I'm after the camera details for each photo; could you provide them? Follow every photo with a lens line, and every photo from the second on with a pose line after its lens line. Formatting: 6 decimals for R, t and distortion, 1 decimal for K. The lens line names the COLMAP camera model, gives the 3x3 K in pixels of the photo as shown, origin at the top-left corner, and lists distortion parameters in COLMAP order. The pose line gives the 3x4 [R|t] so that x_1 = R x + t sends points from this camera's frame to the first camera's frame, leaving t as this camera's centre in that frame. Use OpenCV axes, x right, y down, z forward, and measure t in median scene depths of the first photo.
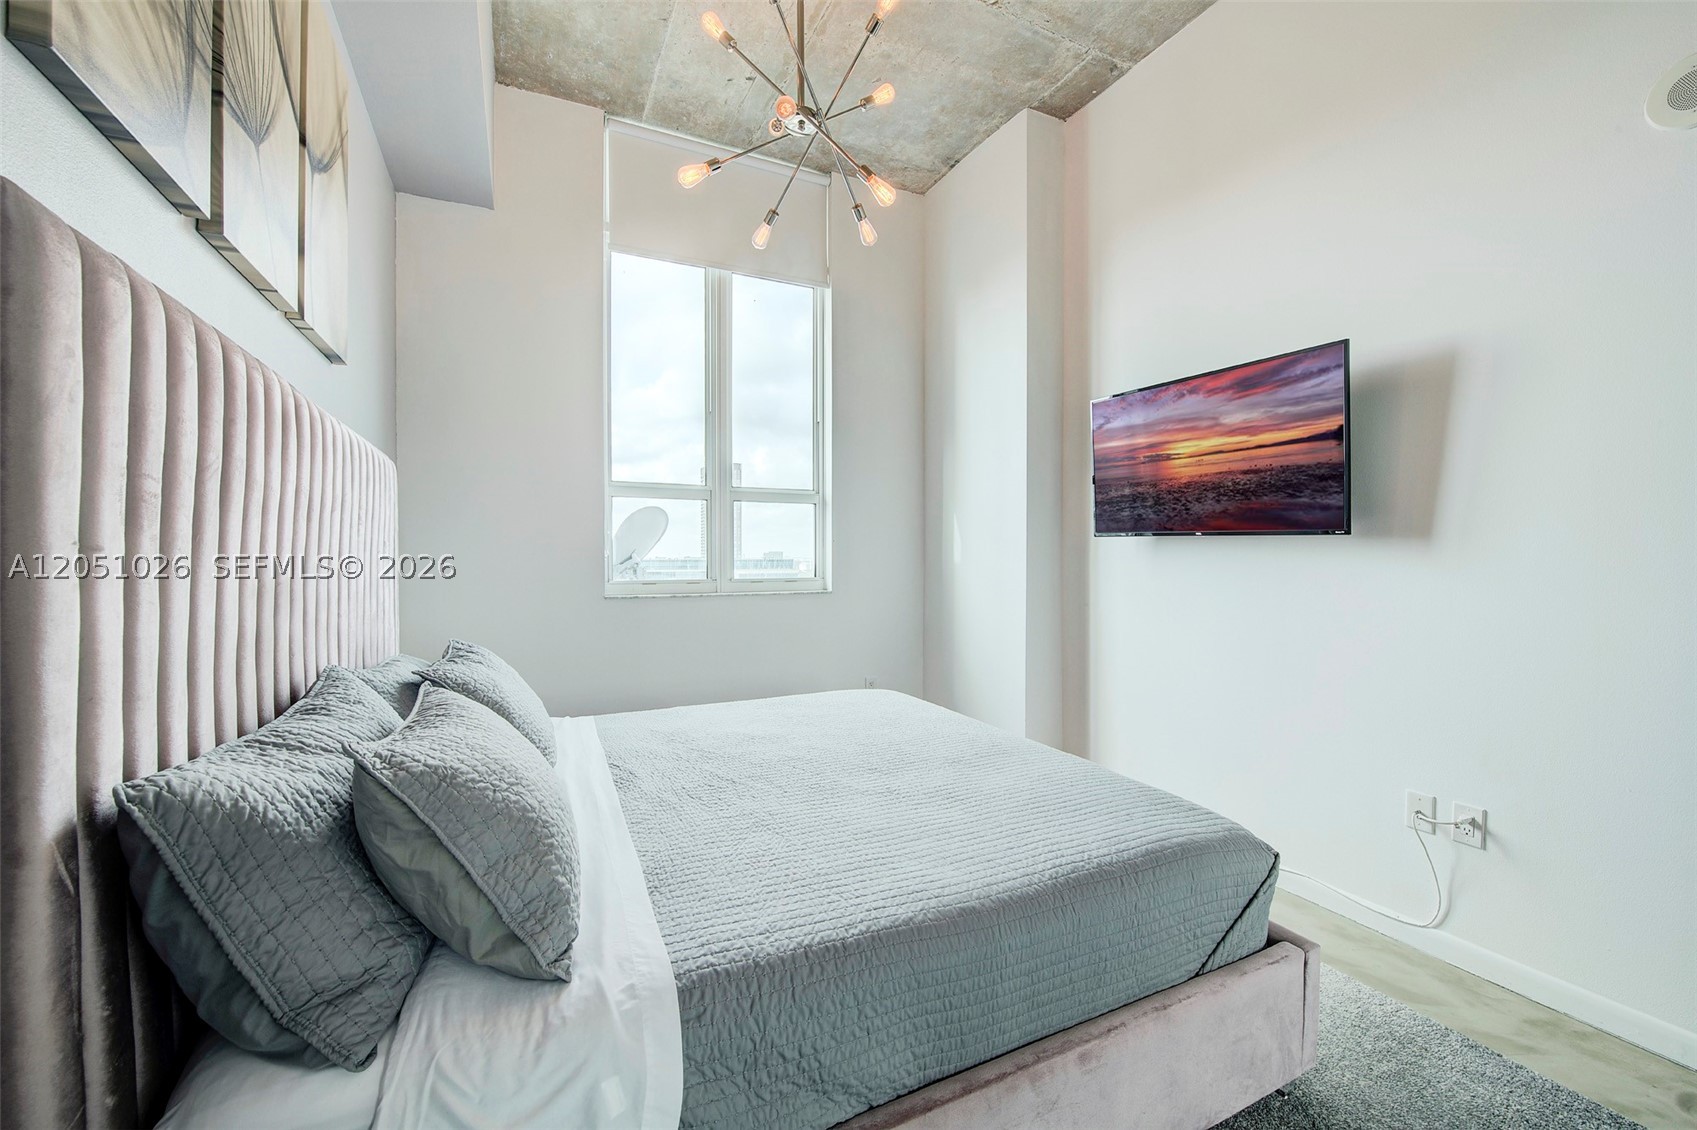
lens RADIAL K [[682.2, 0, 848.5], [0, 682.2, 565.0], [0, 0, 1]] dist [-0.016806, -0.000085]
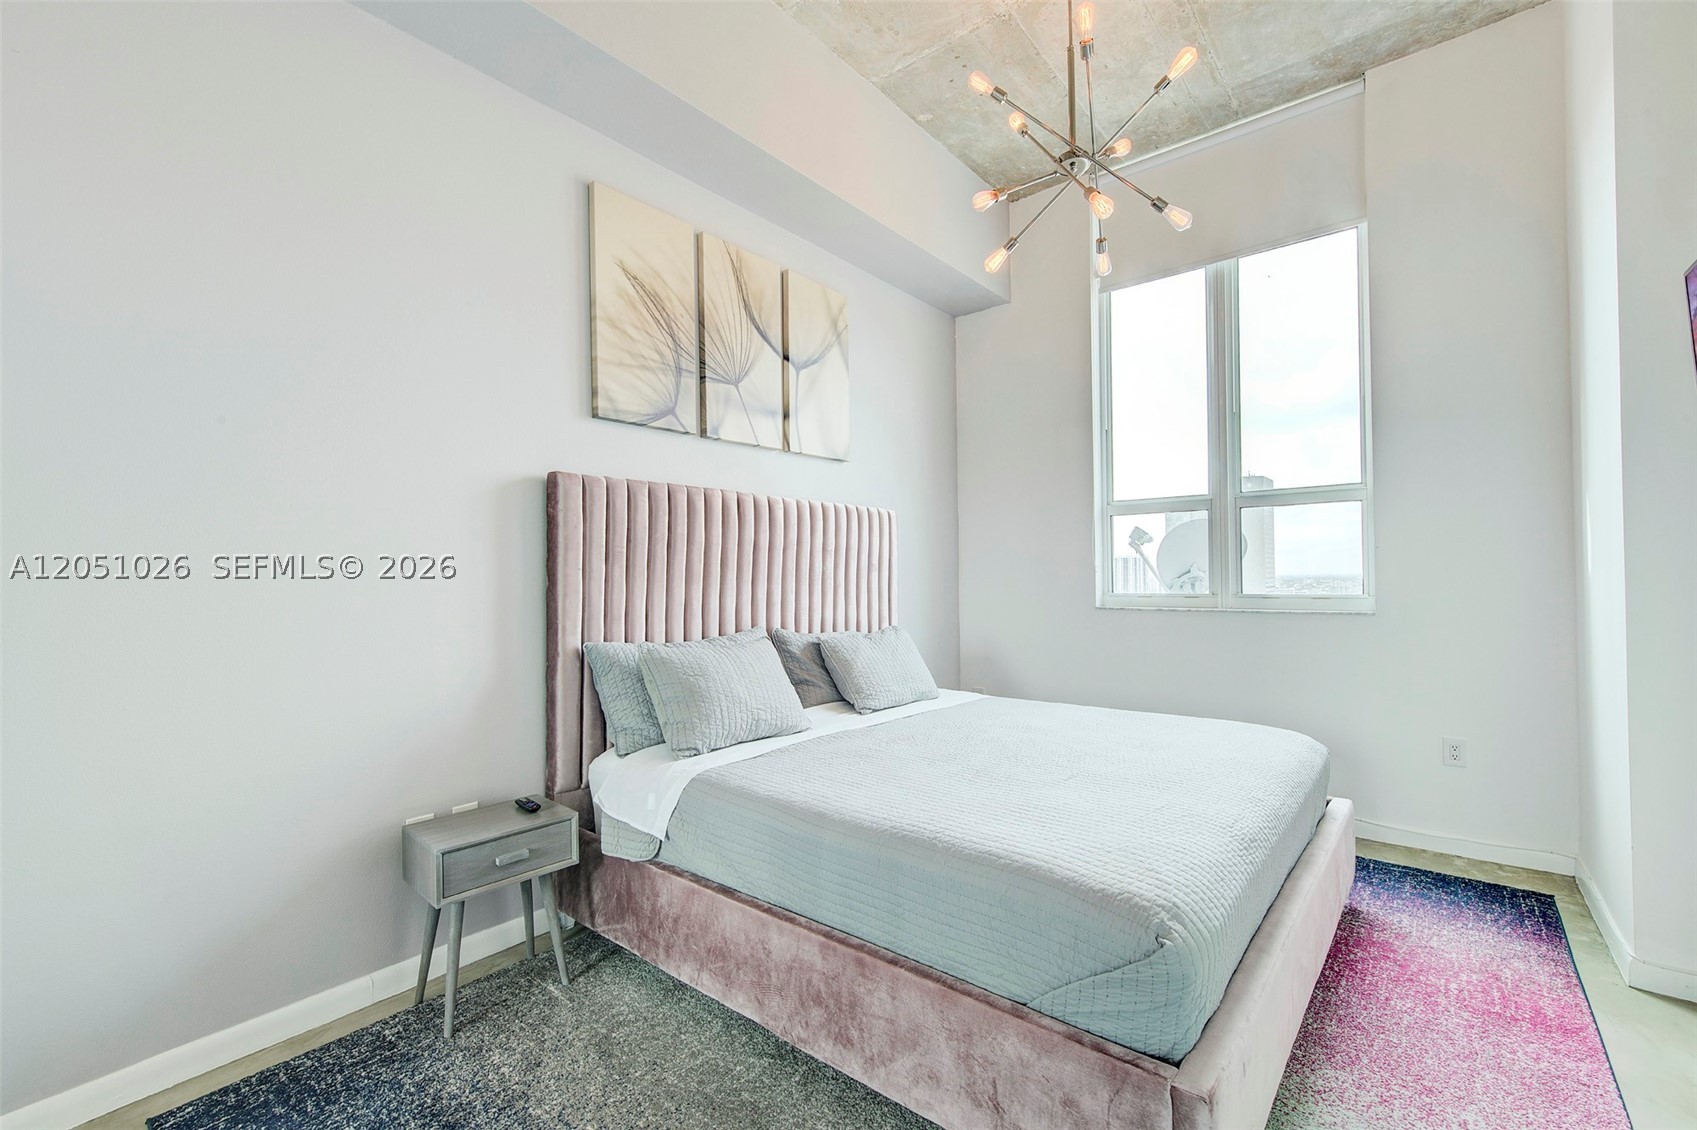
lens RADIAL K [[723.2, 0, 848.8], [0, 723.2, 571.7], [0, 0, 1]] dist [0.000937, 0.000066]
pose [[0.418968, -0.008584, -0.907960, 0.510357], [-0.002301, 0.999942, -0.010515, 0.002300], [0.907998, 0.006494, 0.418924, 0.127246]]
